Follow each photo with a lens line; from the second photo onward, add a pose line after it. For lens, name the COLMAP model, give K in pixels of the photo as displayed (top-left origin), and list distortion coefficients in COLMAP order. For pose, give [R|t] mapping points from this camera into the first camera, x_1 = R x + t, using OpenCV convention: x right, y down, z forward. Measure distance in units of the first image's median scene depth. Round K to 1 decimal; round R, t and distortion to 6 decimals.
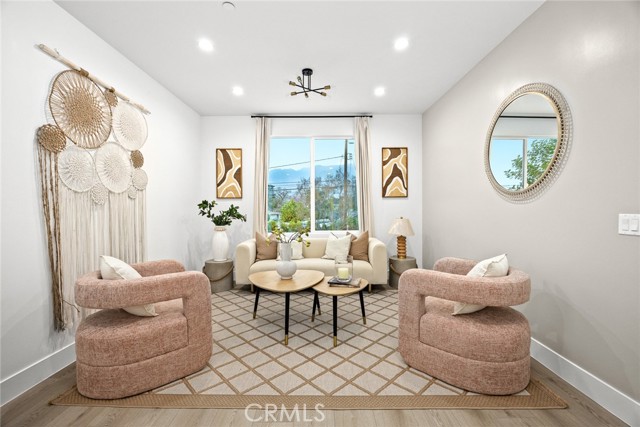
lens RADIAL K [[263.3, 0, 320.0], [0, 263.3, 213.5], [0, 0, 1]] dist [-0.000070, 0.000069]
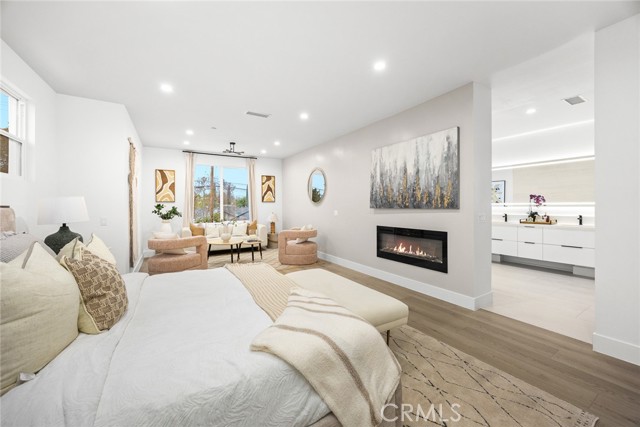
lens RADIAL K [[247.7, 0, 321.8], [0, 247.7, 208.7], [0, 0, 1]] dist [0.000437, 0.000104]
pose [[0.846869, -0.006440, 0.531763, -0.345641], [0.011516, 0.999914, -0.006230, 0.001140], [-0.531677, 0.011400, 0.846870, -0.723136]]
